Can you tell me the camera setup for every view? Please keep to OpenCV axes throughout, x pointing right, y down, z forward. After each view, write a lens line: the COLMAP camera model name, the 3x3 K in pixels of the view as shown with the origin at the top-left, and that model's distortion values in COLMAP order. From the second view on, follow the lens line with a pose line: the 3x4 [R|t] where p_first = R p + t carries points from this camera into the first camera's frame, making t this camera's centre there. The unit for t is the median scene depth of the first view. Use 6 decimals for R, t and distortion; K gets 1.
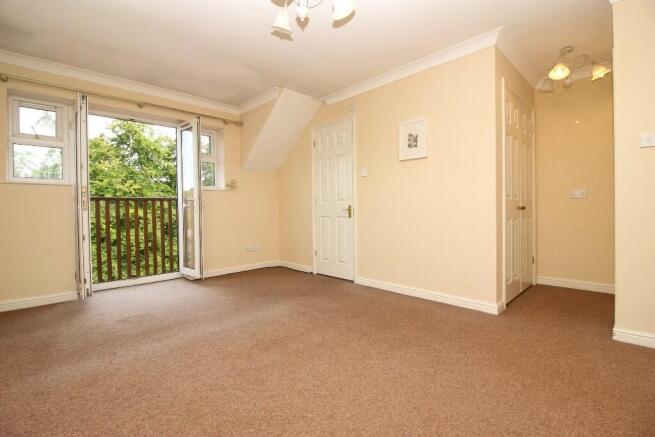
lens RADIAL K [[302.5, 0, 328.3], [0, 302.5, 216.7], [0, 0, 1]] dist [-0.004090, -0.009491]
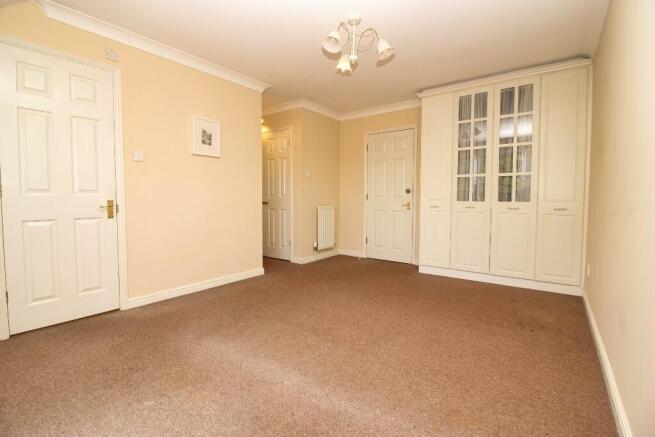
lens RADIAL K [[302.5, 0, 327.1], [0, 302.5, 217.3], [0, 0, 1]] dist [-0.004090, -0.009491]
pose [[-0.151510, -0.051698, 0.987103, -0.792227], [0.021824, 0.998213, 0.055630, -0.031400], [-0.988215, 0.029971, -0.150111, 0.747629]]
